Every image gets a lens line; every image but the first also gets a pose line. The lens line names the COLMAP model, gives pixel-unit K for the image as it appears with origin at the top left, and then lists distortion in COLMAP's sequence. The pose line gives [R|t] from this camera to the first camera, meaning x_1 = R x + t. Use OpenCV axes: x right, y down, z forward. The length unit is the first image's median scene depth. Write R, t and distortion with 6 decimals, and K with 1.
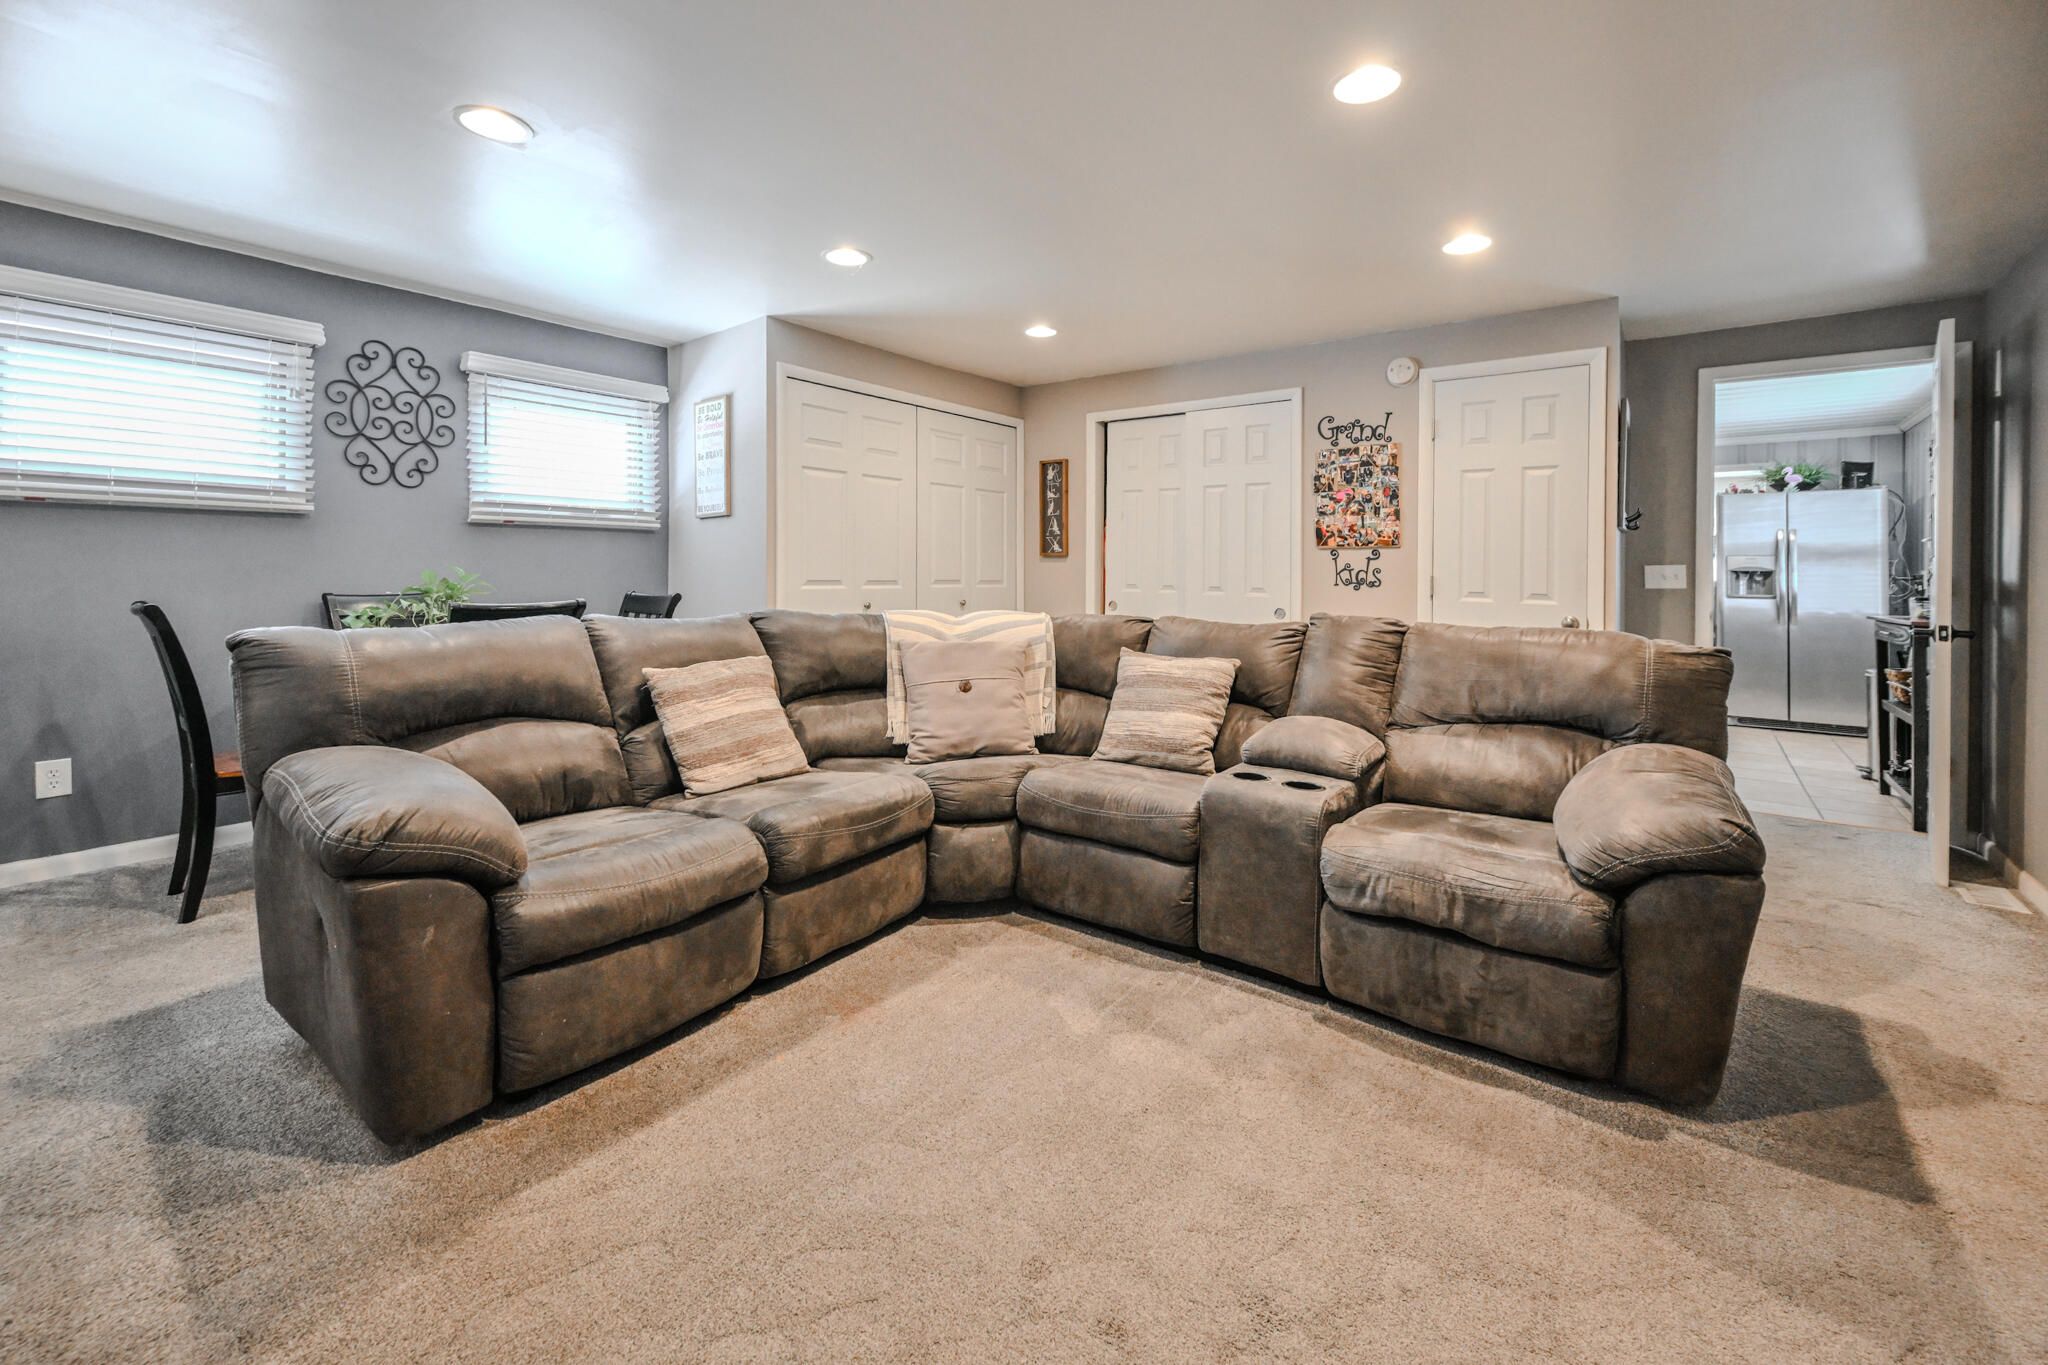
lens RADIAL K [[837.5, 0, 998.8], [0, 837.5, 566.4], [0, 0, 1]] dist [-0.004508, 0.000329]
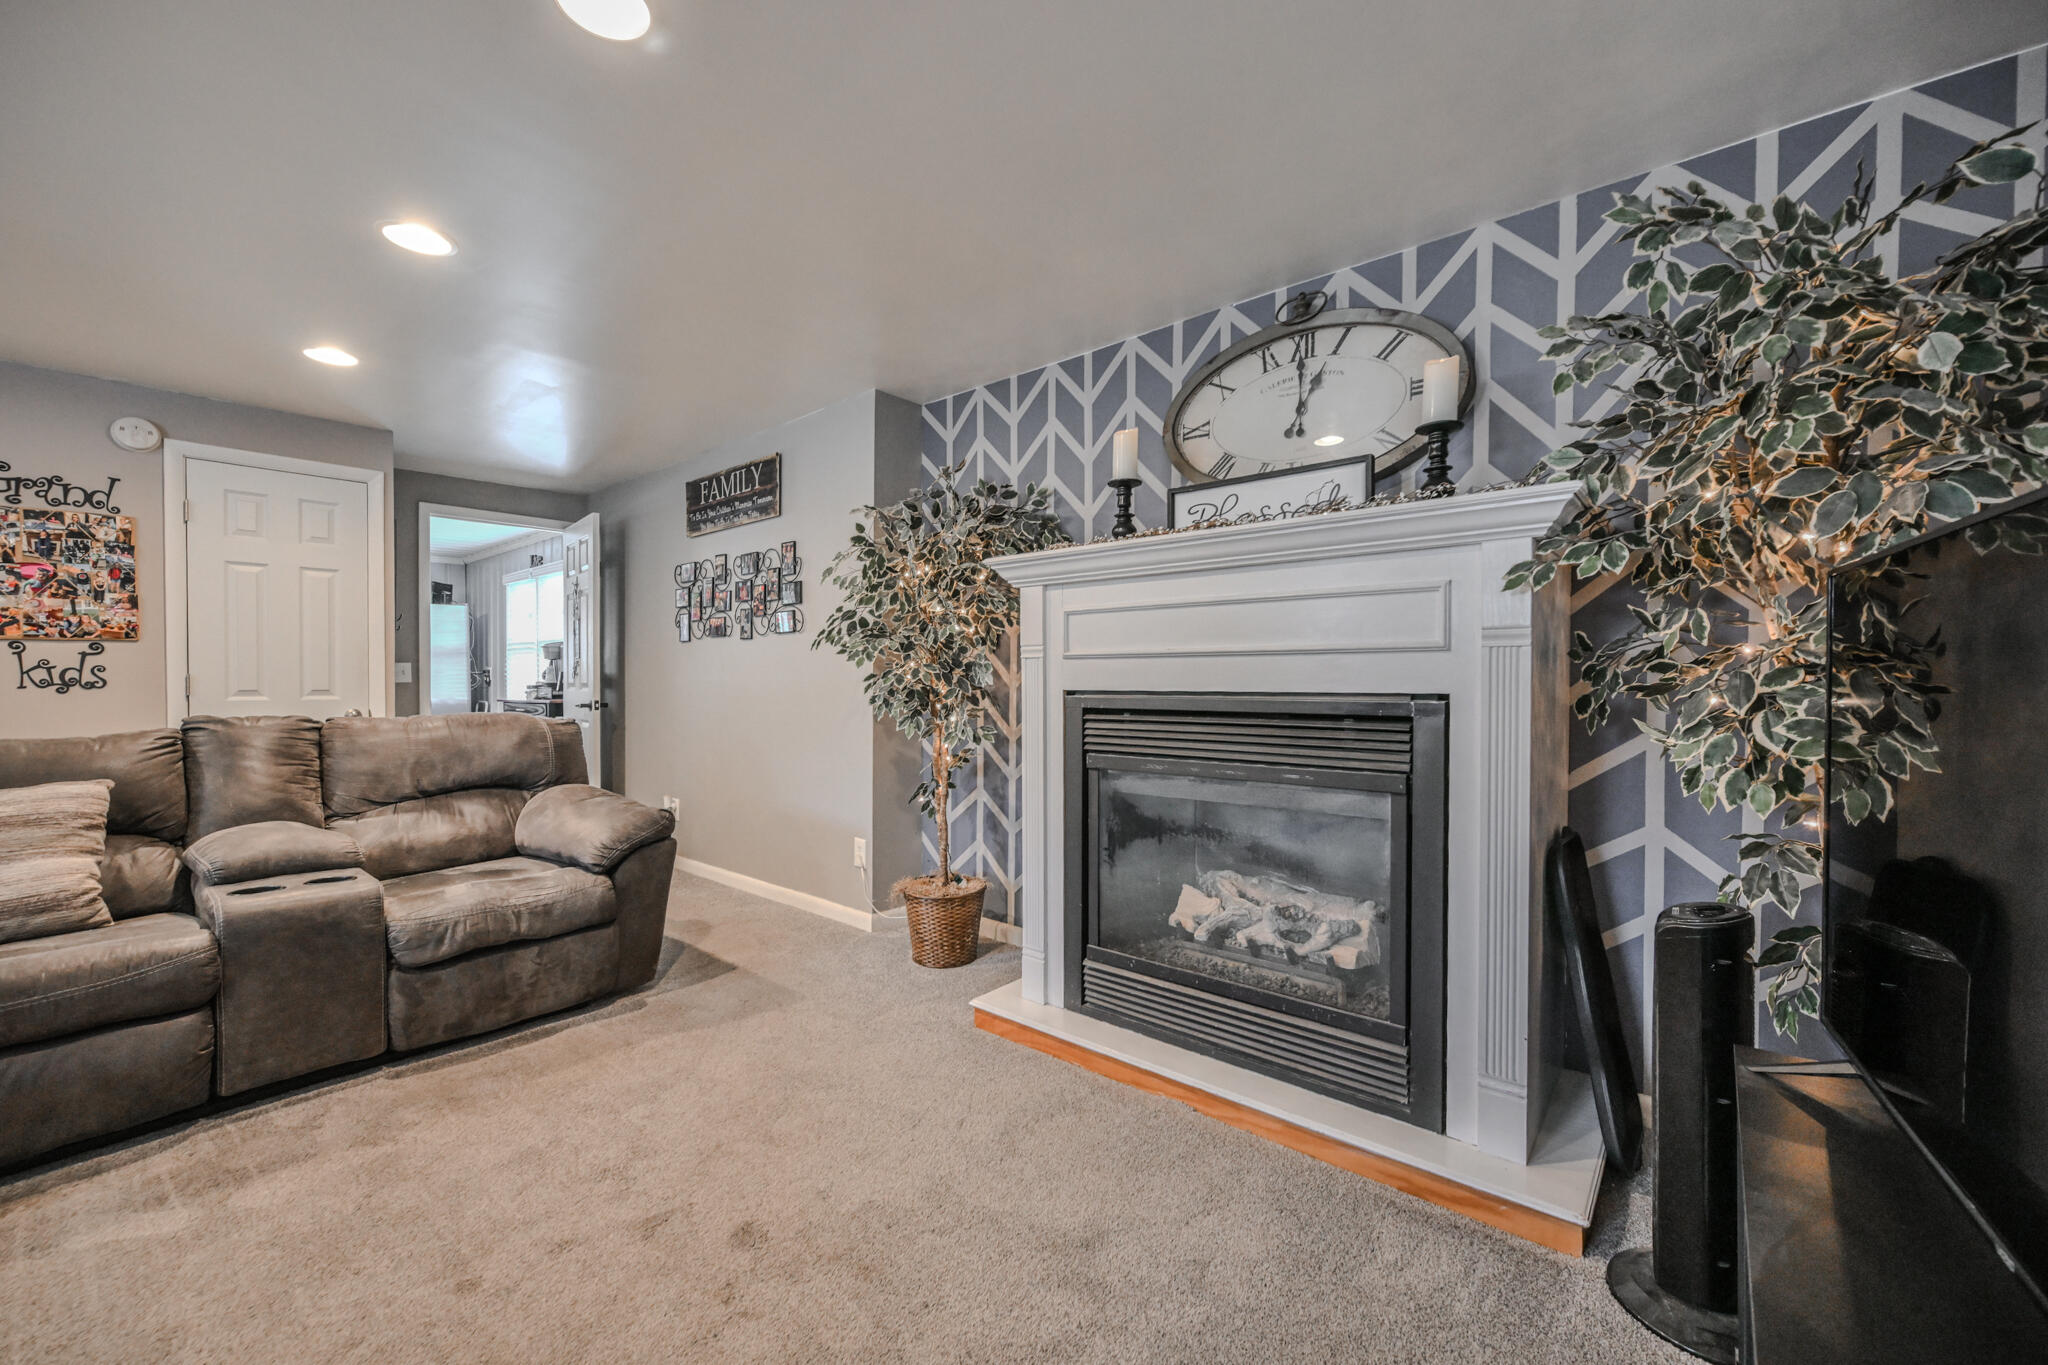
lens RADIAL K [[837.5, 0, 1018.4], [0, 837.5, 677.0], [0, 0, 1]] dist [-0.004508, 0.000329]
pose [[0.053083, -0.014440, 0.998486, -0.517977], [-0.001562, 0.999893, 0.014543, 0.000043], [-0.998589, -0.002332, 0.053055, 0.099943]]
